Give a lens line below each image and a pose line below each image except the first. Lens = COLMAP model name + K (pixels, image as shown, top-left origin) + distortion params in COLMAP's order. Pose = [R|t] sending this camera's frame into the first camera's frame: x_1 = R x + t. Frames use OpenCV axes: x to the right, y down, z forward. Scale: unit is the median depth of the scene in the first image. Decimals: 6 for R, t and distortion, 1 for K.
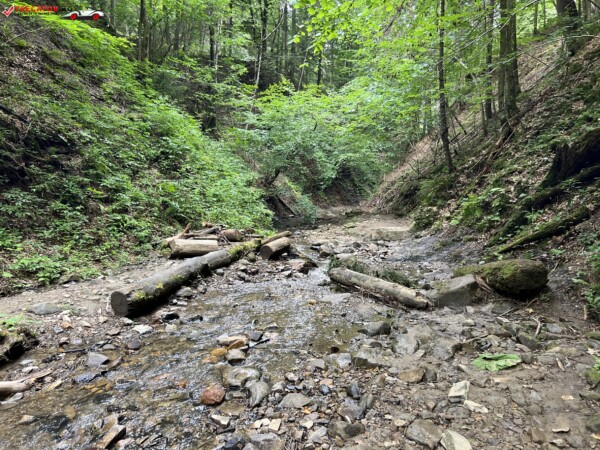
lens RADIAL K [[454.7, 0, 306.4], [0, 454.7, 239.6], [0, 0, 1]] dist [0.060958, -0.071496]
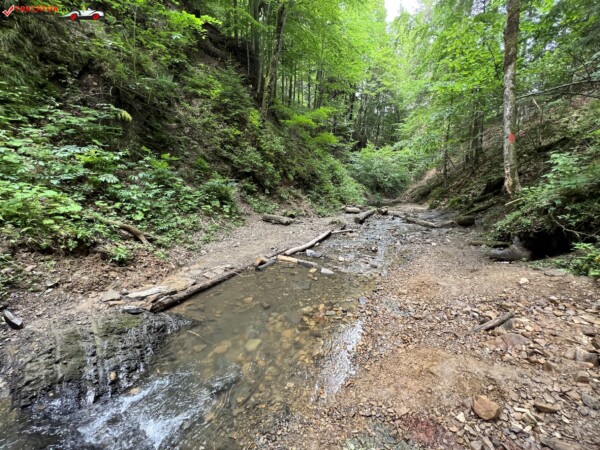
lens RADIAL K [[240.8, 0, 310.7], [0, 240.8, 226.1], [0, 0, 1]] dist [-0.001166, 0.000155]
pose [[0.980882, 0.074350, -0.179839, -0.203501], [-0.061292, 0.995137, 0.077112, 0.019162], [0.184698, -0.064615, 0.980669, -0.560779]]
